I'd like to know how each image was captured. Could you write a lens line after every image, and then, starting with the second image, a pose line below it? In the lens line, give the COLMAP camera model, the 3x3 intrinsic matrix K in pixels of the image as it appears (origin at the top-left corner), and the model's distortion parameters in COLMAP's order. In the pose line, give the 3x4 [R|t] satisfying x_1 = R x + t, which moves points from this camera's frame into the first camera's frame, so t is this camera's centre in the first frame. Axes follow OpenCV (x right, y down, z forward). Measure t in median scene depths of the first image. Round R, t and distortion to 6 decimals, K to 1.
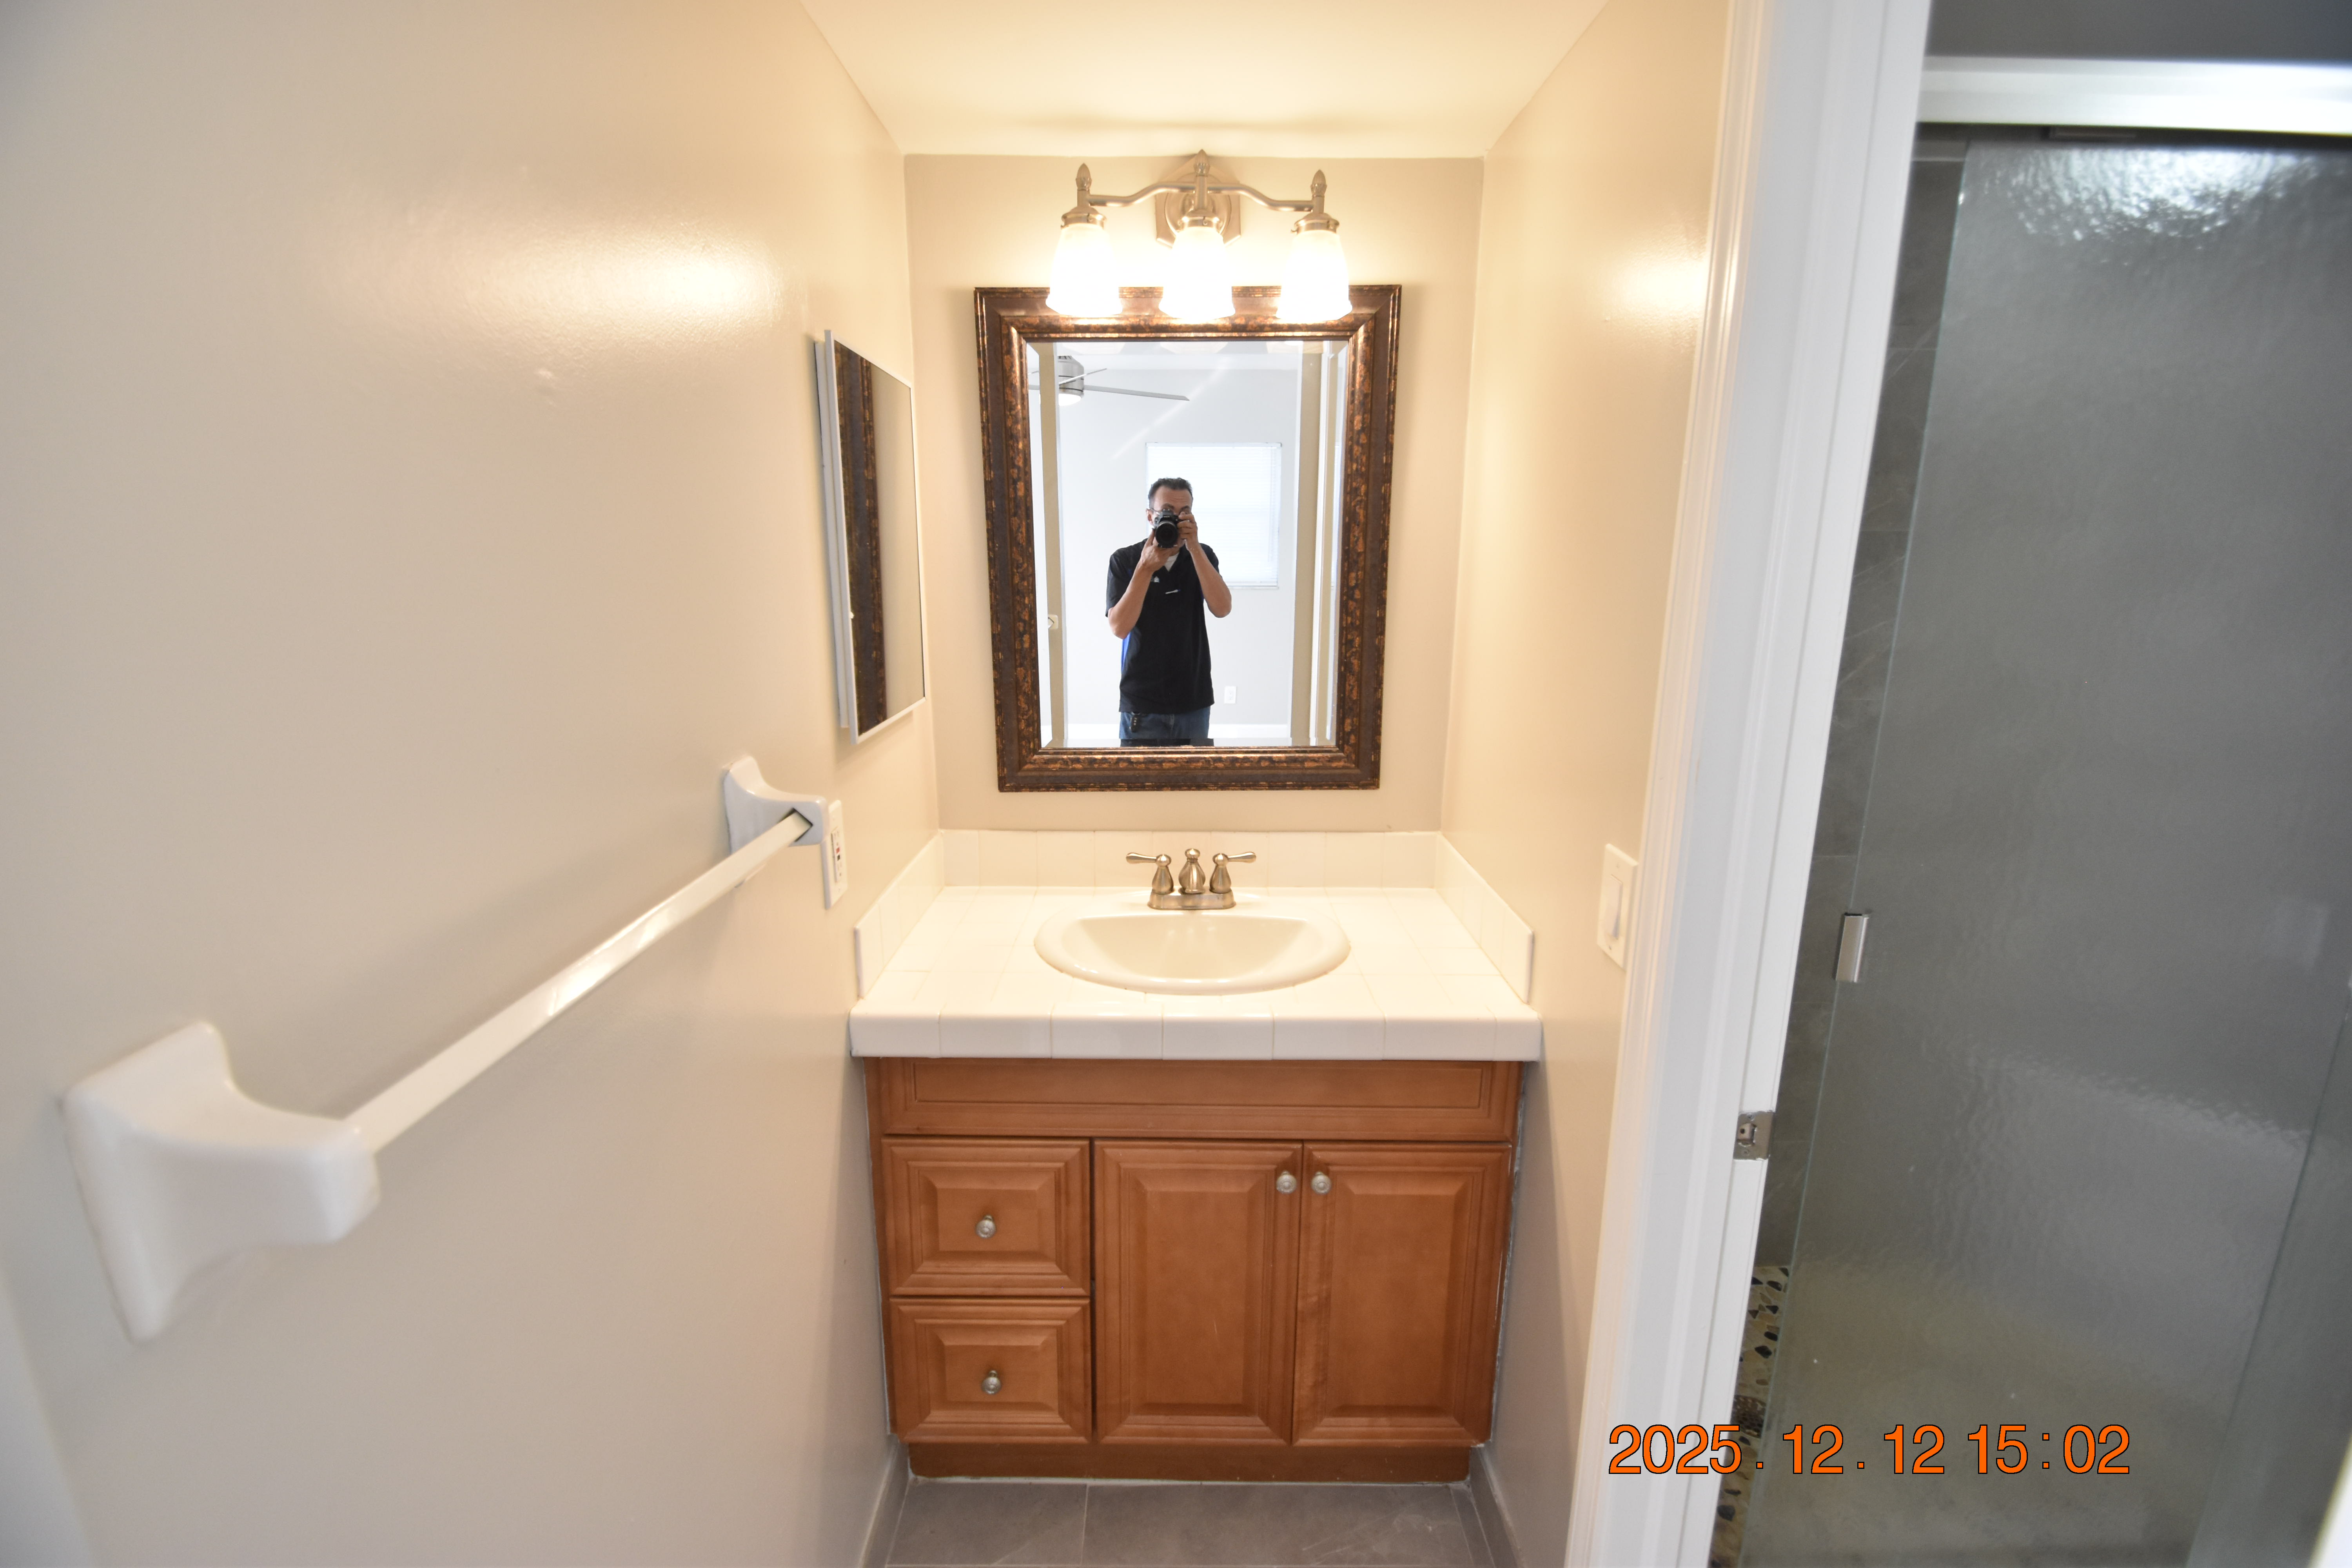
lens RADIAL K [[1029.7, 0, 1178.7], [0, 1029.7, 791.4], [0, 0, 1]] dist [0.011478, -0.014760]
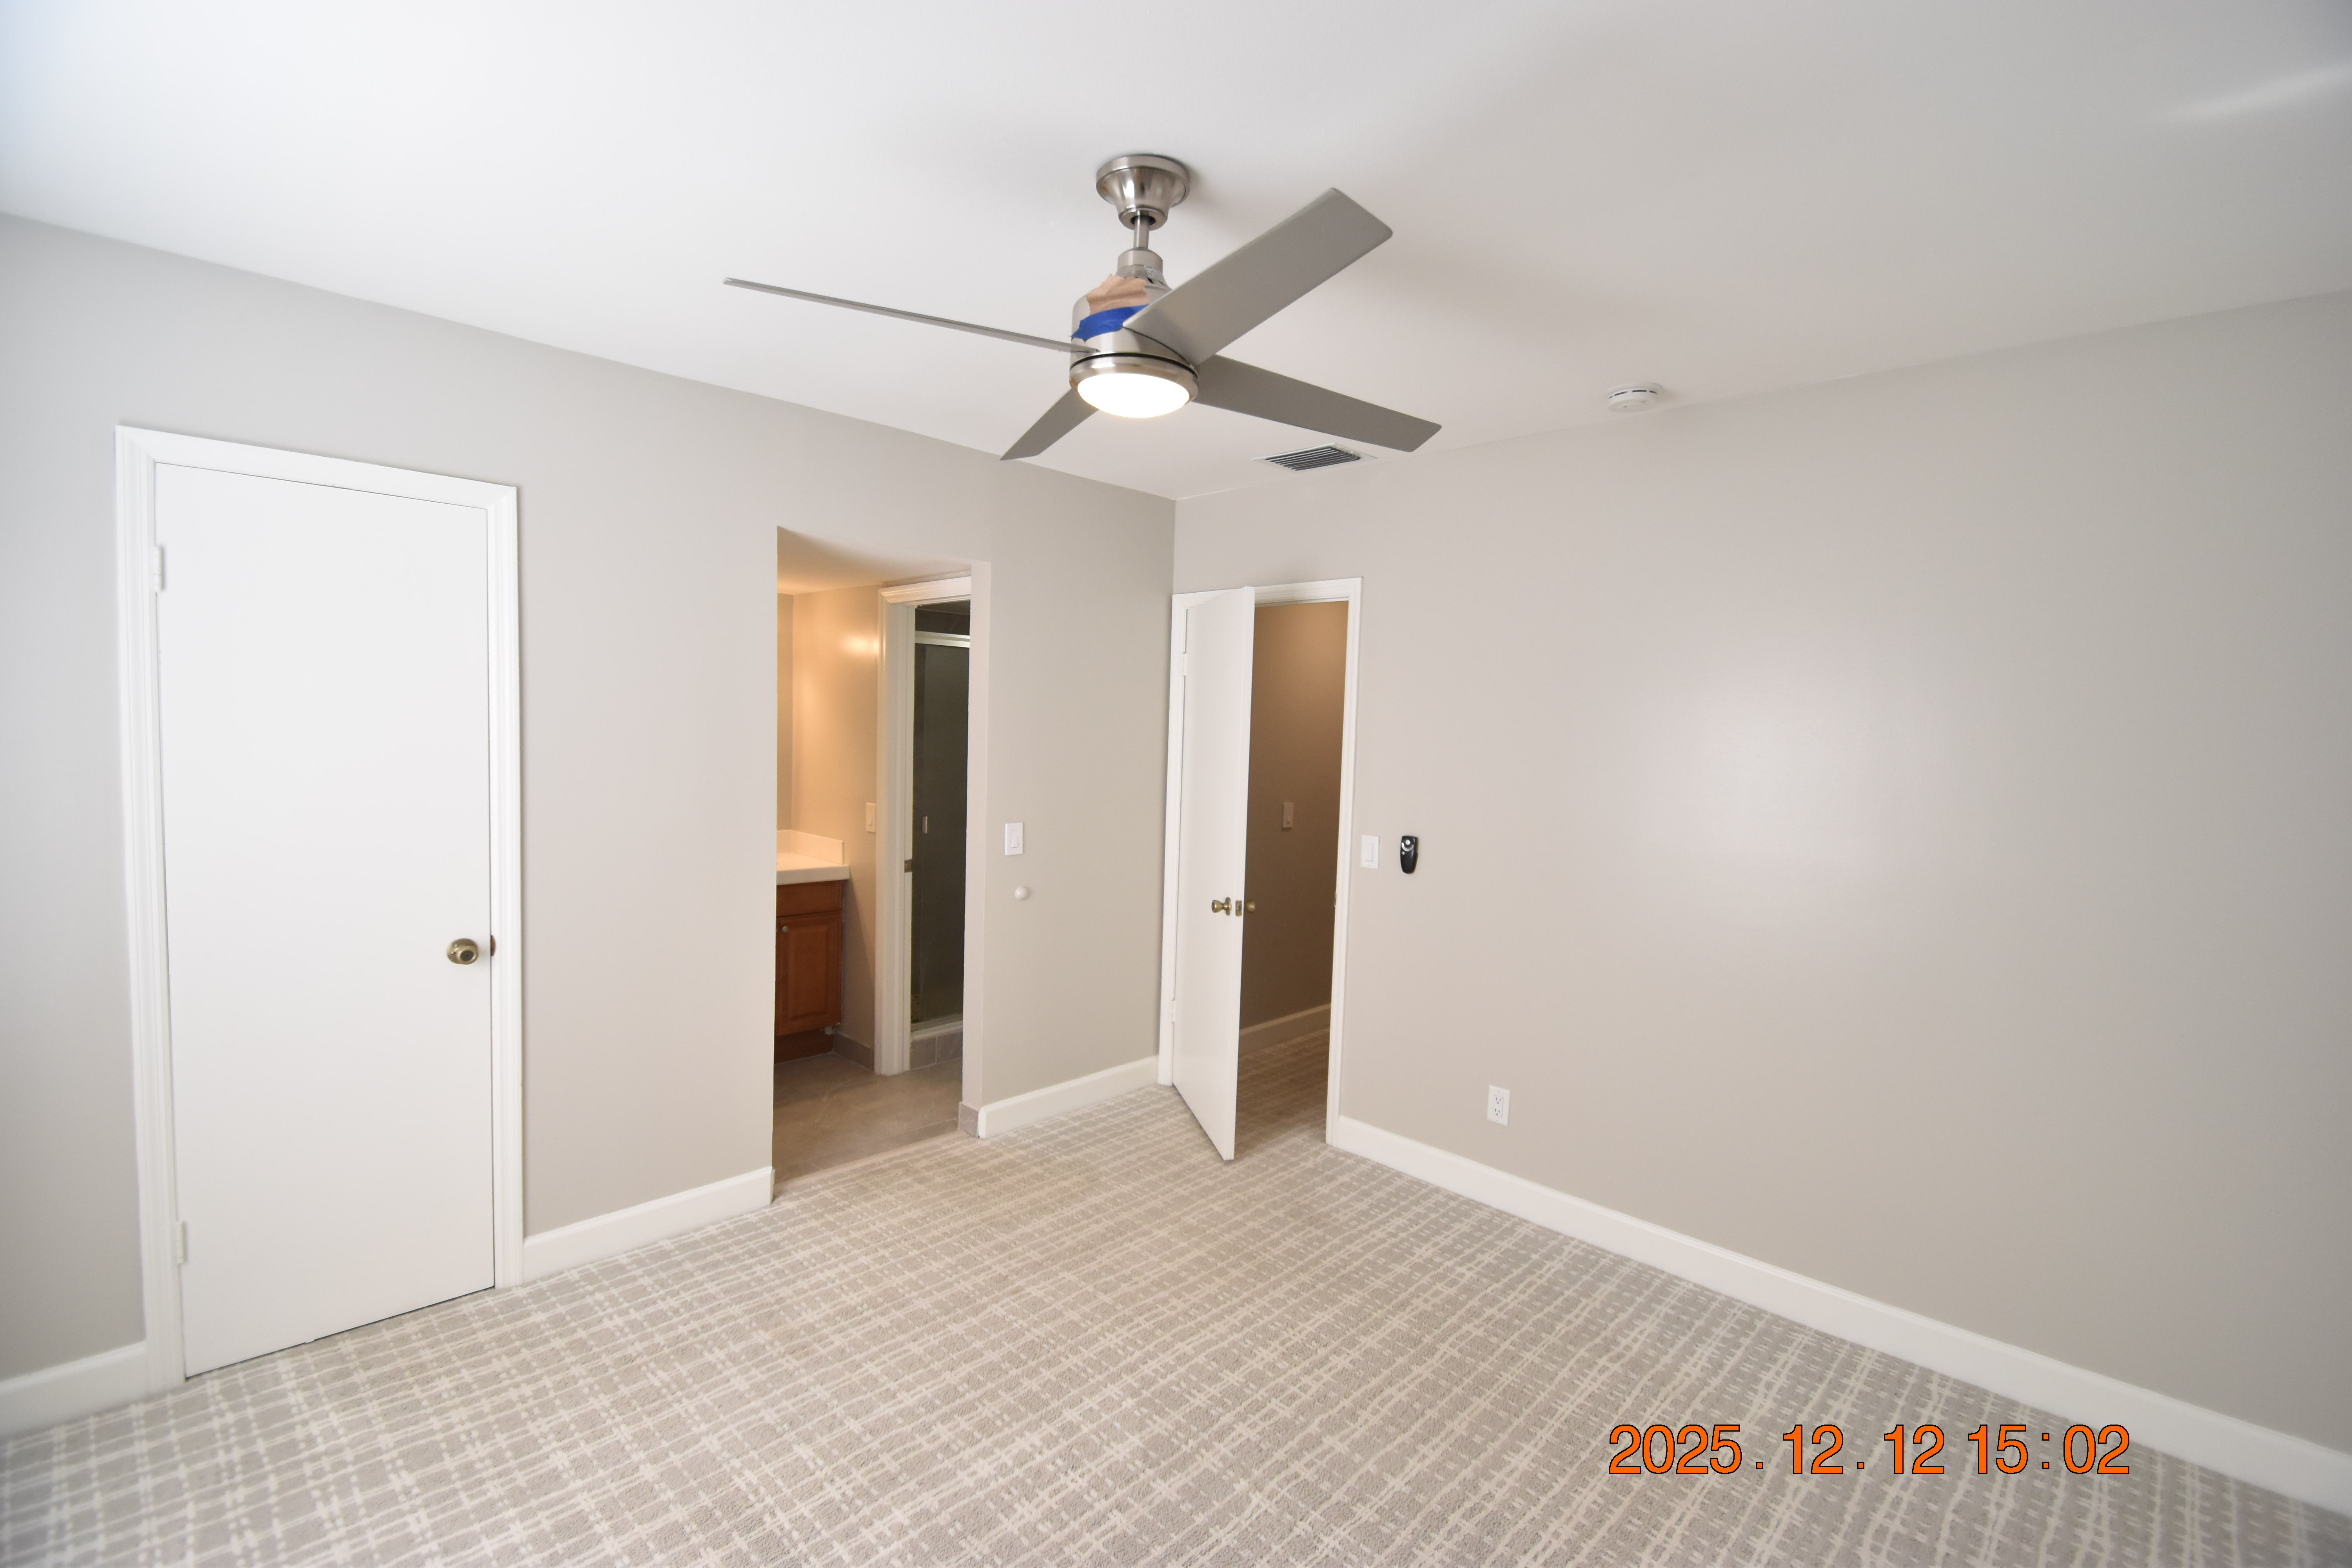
lens RADIAL K [[1029.7, 0, 1195.4], [0, 1029.7, 779.4], [0, 0, 1]] dist [0.011478, -0.014760]
pose [[0.704736, -0.007970, 0.709425, -1.048469], [0.124811, 0.985735, -0.112911, 0.399238], [-0.698405, 0.168117, 0.695678, -1.838276]]
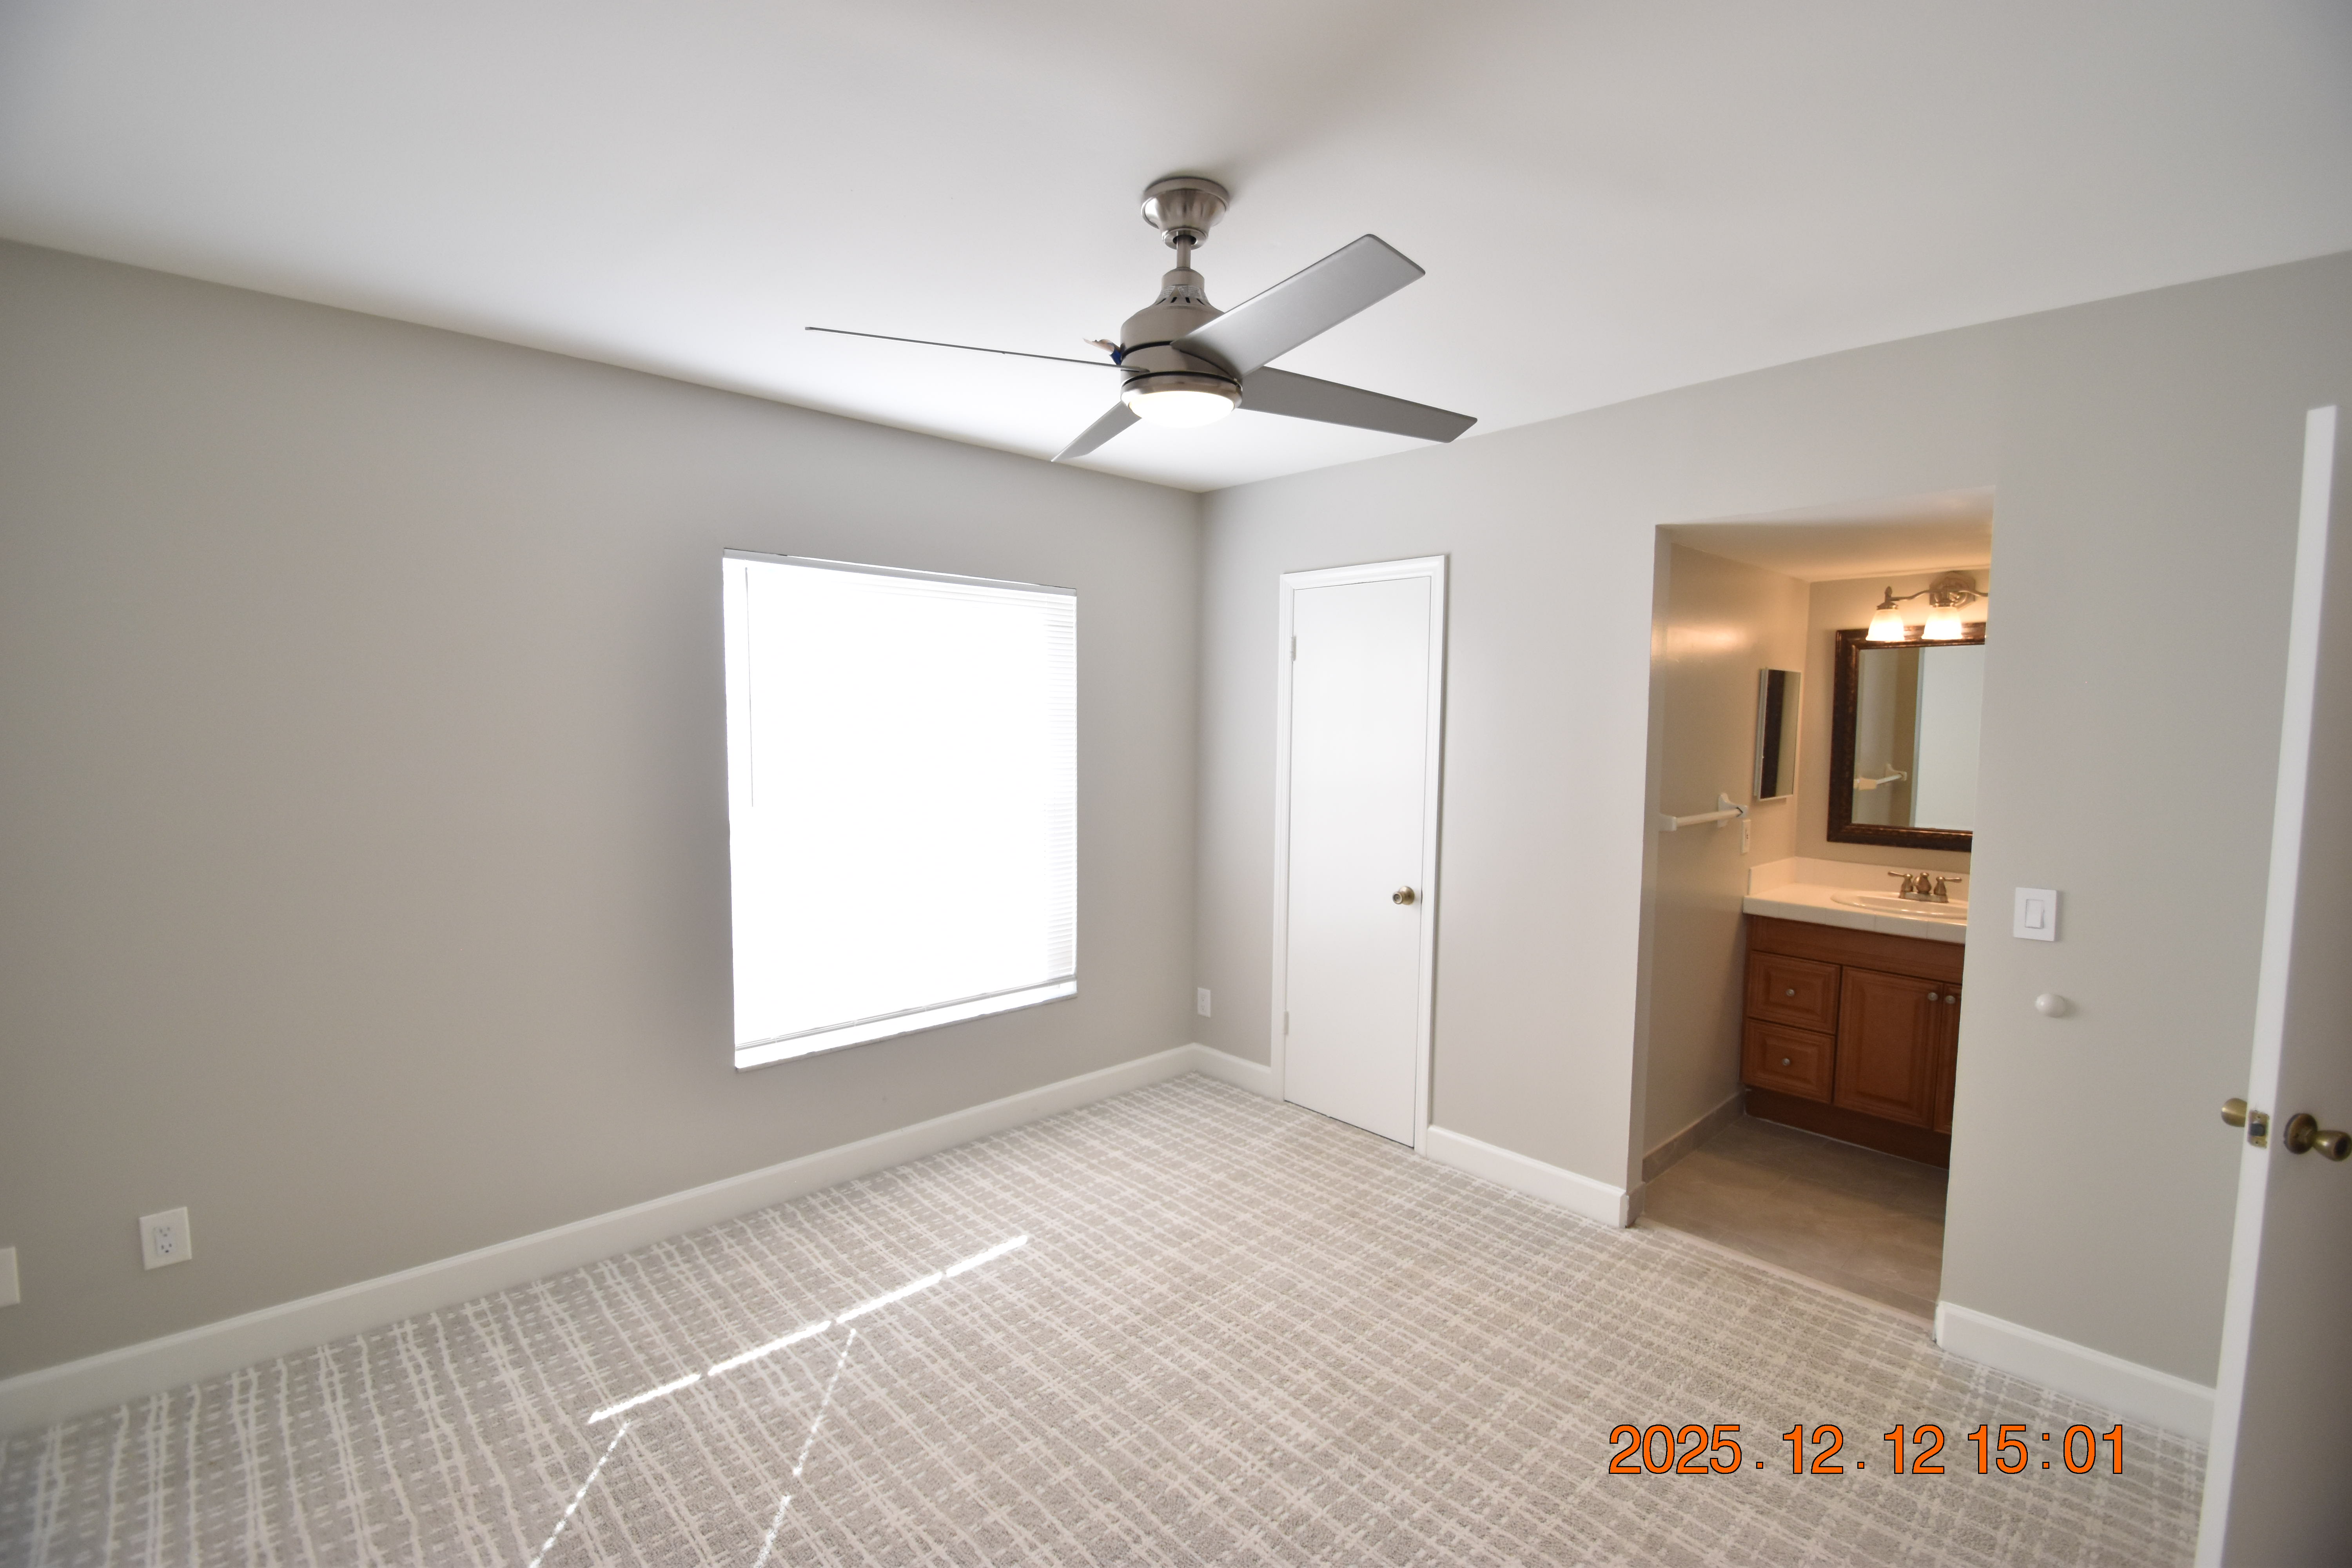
lens RADIAL K [[1029.7, 0, 1160.2], [0, 1029.7, 779.1], [0, 0, 1]] dist [0.011478, -0.014760]
pose [[0.660260, 0.055476, -0.748985, 0.624311], [-0.182108, 0.979333, -0.087998, 0.384728], [0.728624, 0.194497, 0.656717, -1.797552]]
